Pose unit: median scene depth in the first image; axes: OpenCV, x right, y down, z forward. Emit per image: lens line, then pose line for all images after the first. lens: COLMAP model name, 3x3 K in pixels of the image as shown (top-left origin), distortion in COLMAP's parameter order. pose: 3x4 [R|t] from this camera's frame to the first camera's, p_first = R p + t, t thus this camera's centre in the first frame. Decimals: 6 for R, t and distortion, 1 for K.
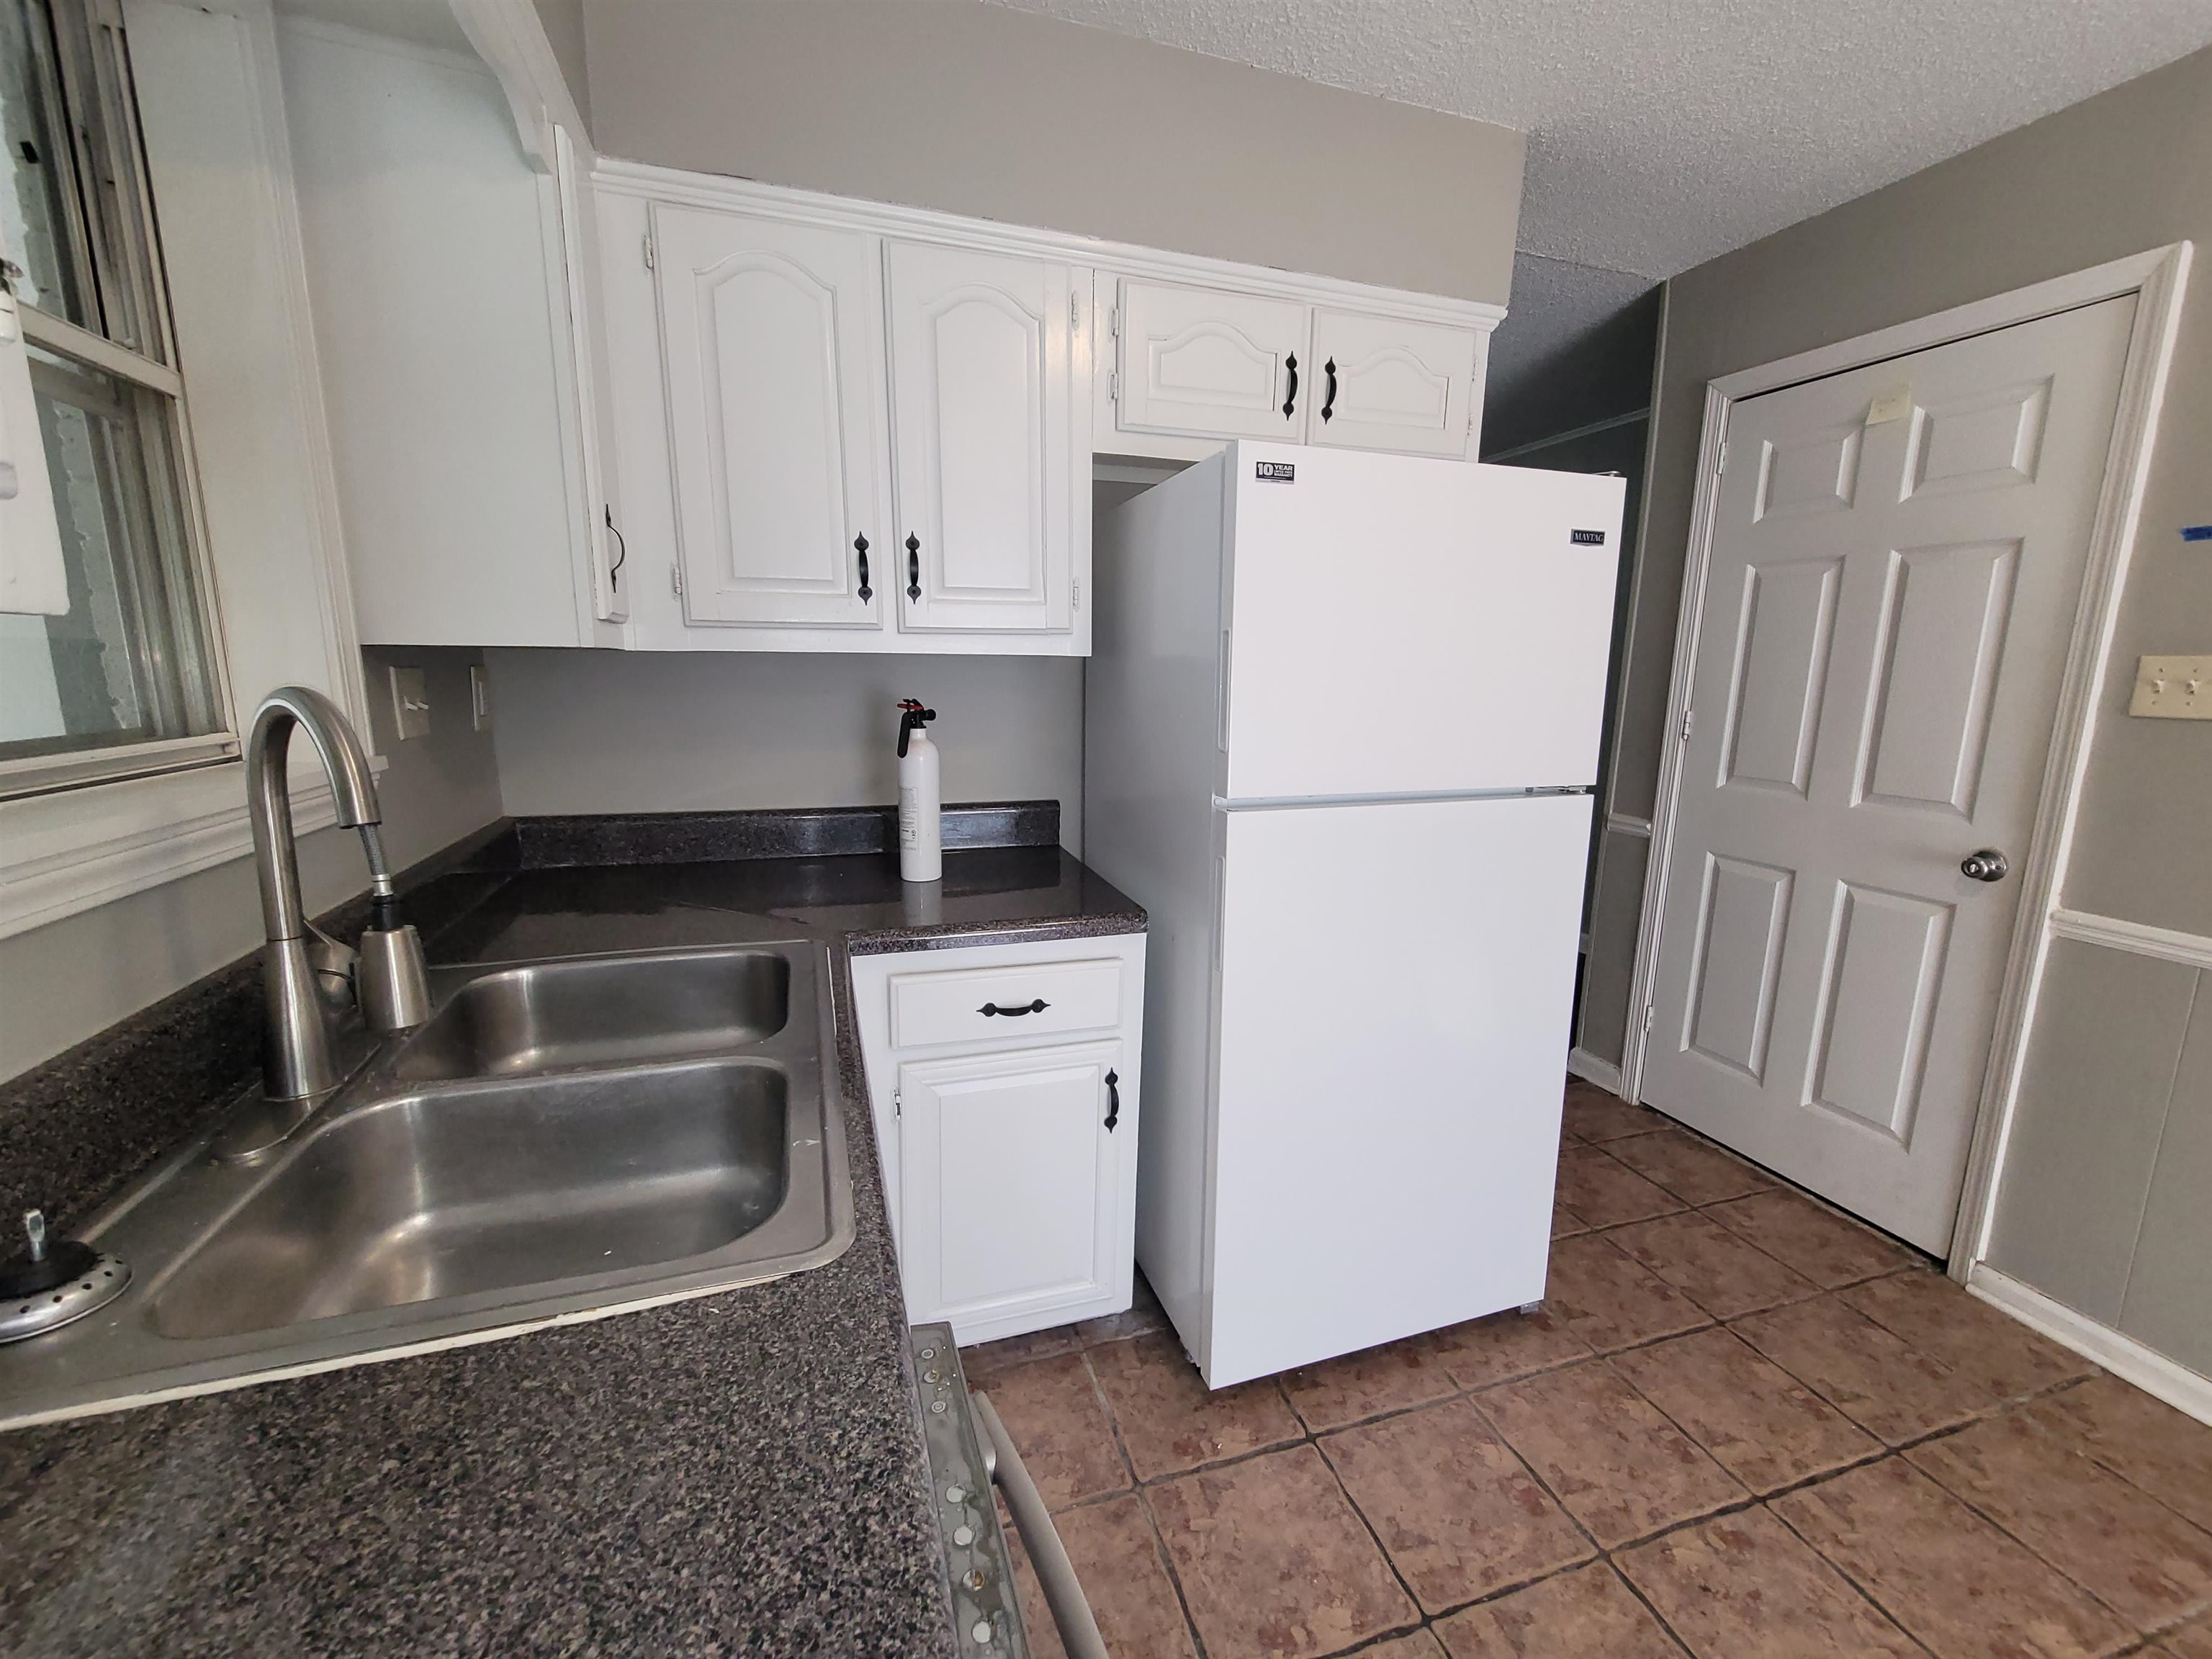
lens RADIAL K [[905.0, 0, 1116.0], [0, 905.0, 833.2], [0, 0, 1]] dist [-0.001623, -0.000825]
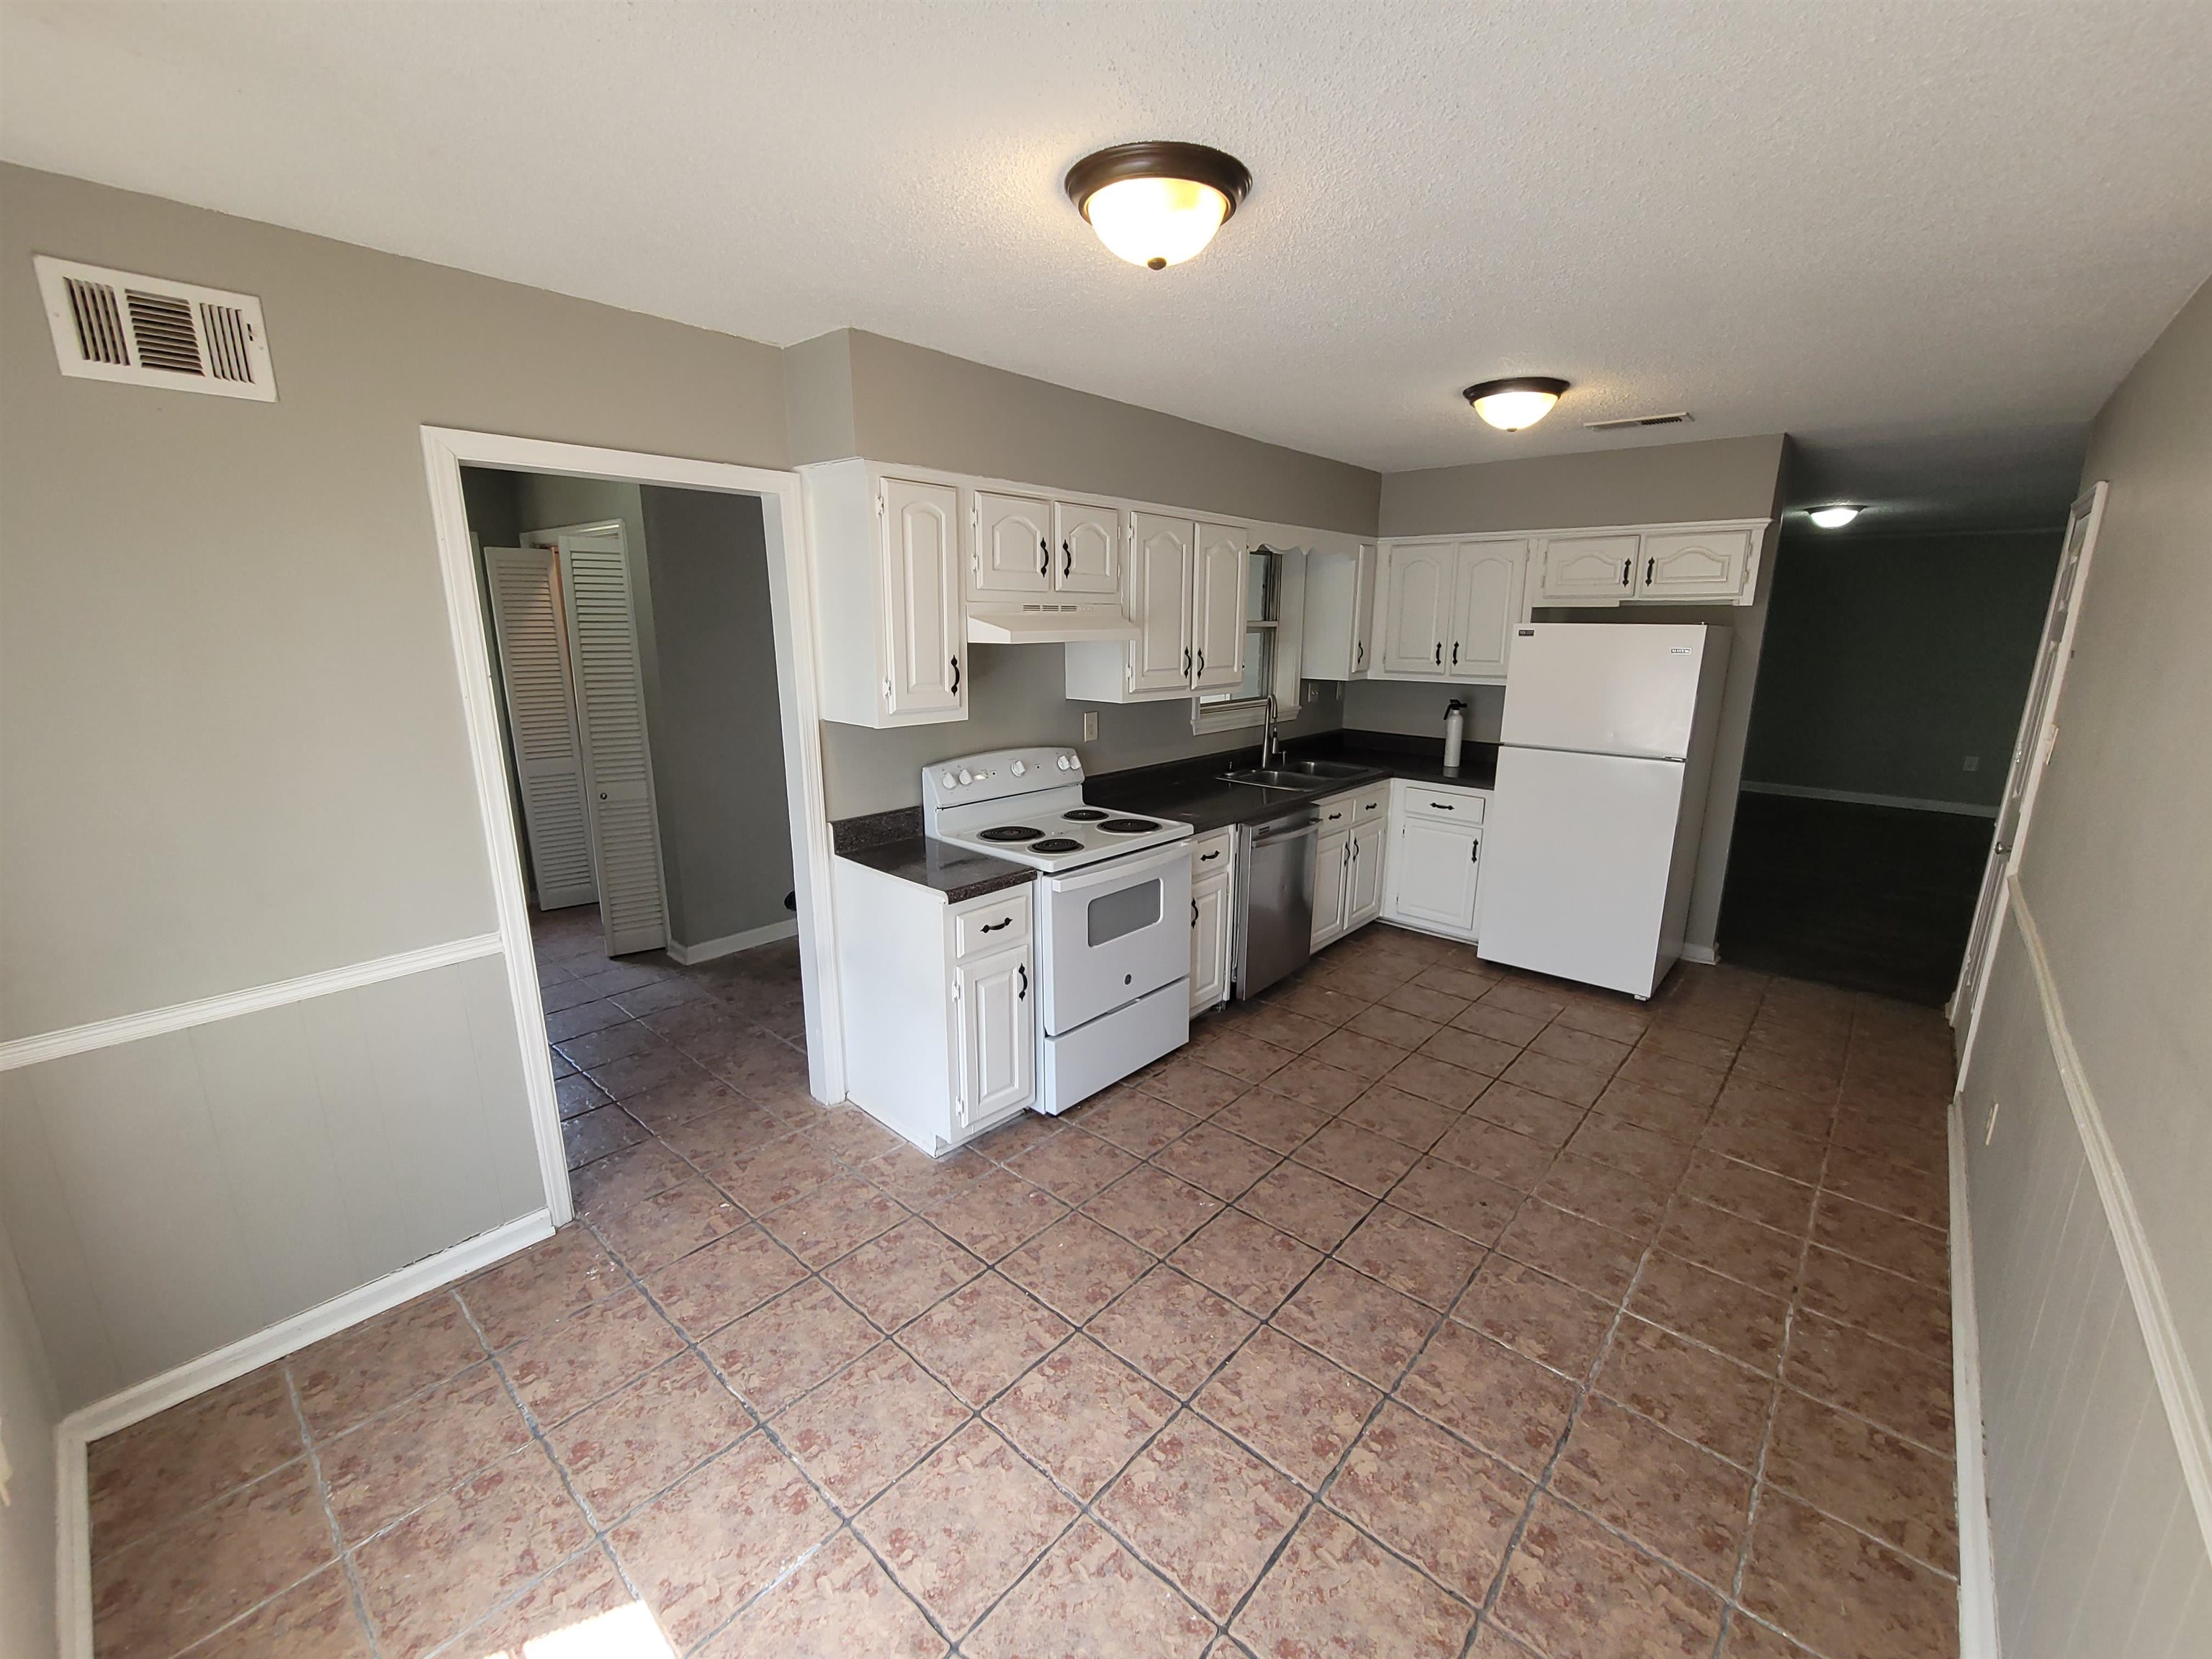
lens RADIAL K [[905.0, 0, 1105.7], [0, 905.0, 829.7], [0, 0, 1]] dist [-0.001623, -0.000825]
pose [[0.503205, 0.188791, -0.843293, 2.045182], [-0.155787, 0.979675, 0.126363, 0.072062], [0.850009, 0.067788, 0.522388, -1.638692]]
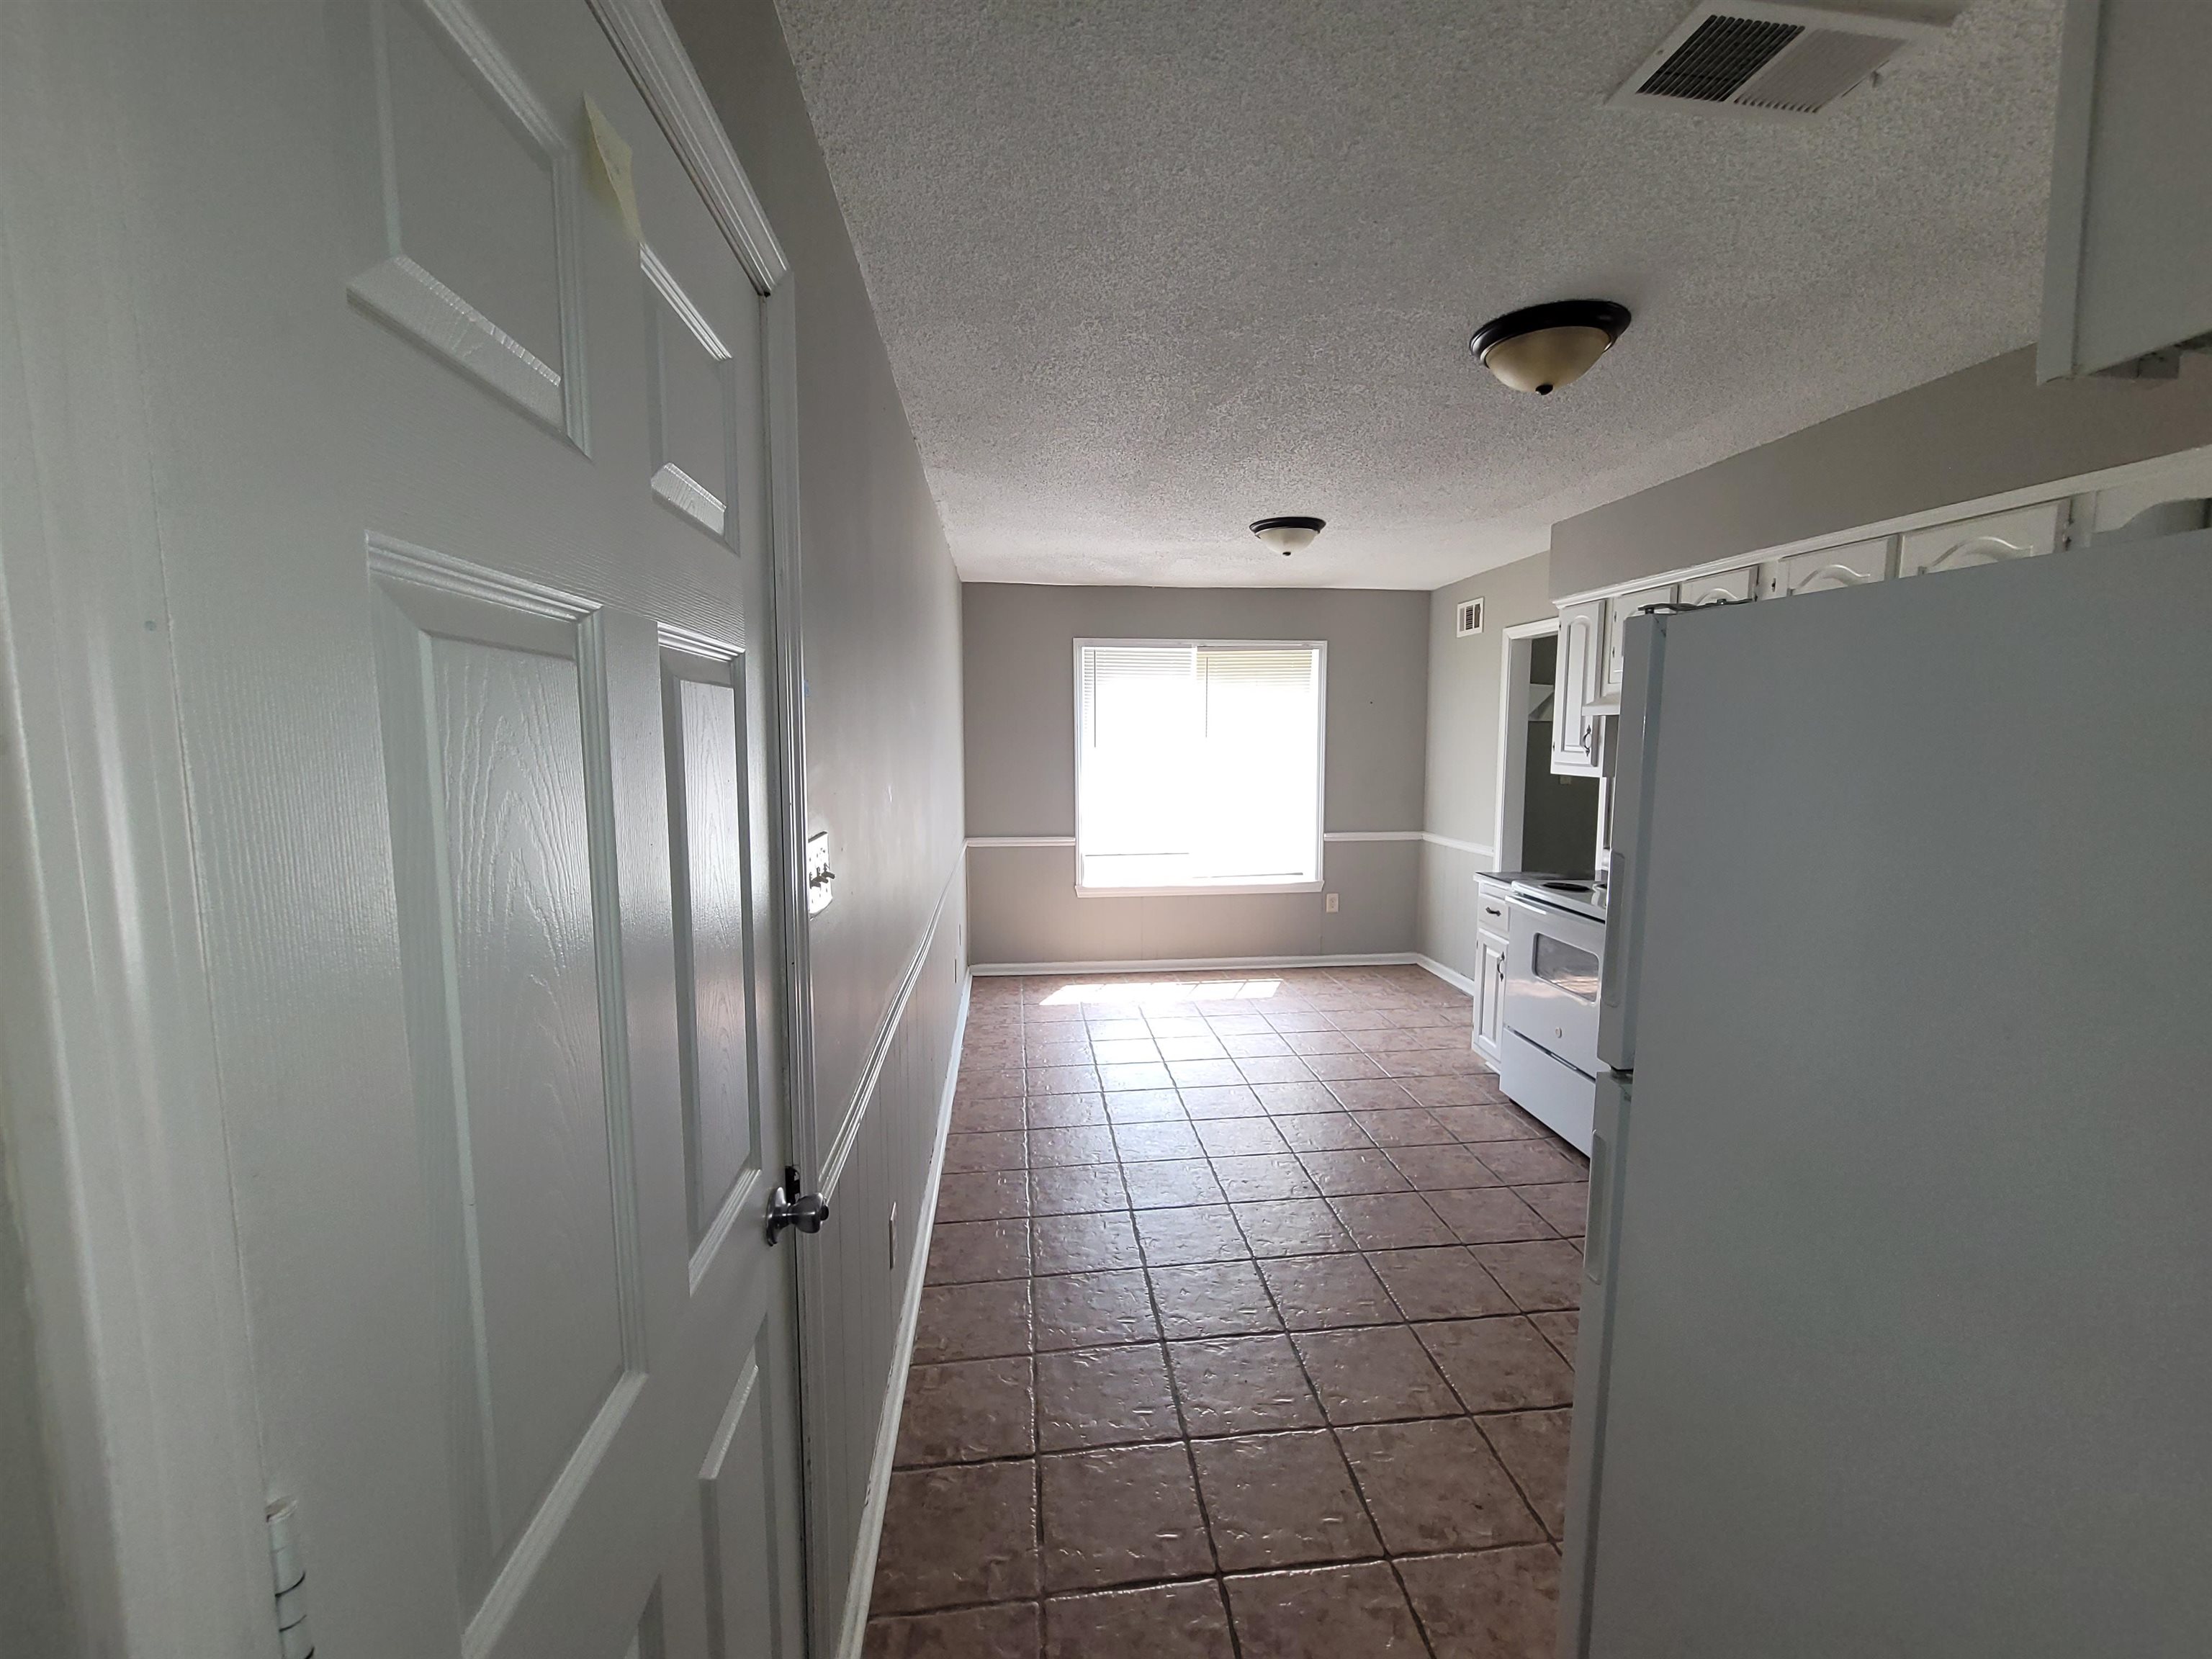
lens RADIAL K [[905.0, 0, 1115.9], [0, 905.0, 829.4], [0, 0, 1]] dist [-0.001623, -0.000825]
pose [[-0.978494, -0.034987, 0.203285, 0.884620], [0.024421, 0.958931, 0.282587, -0.489161], [-0.204823, 0.281475, -0.937454, 1.956361]]
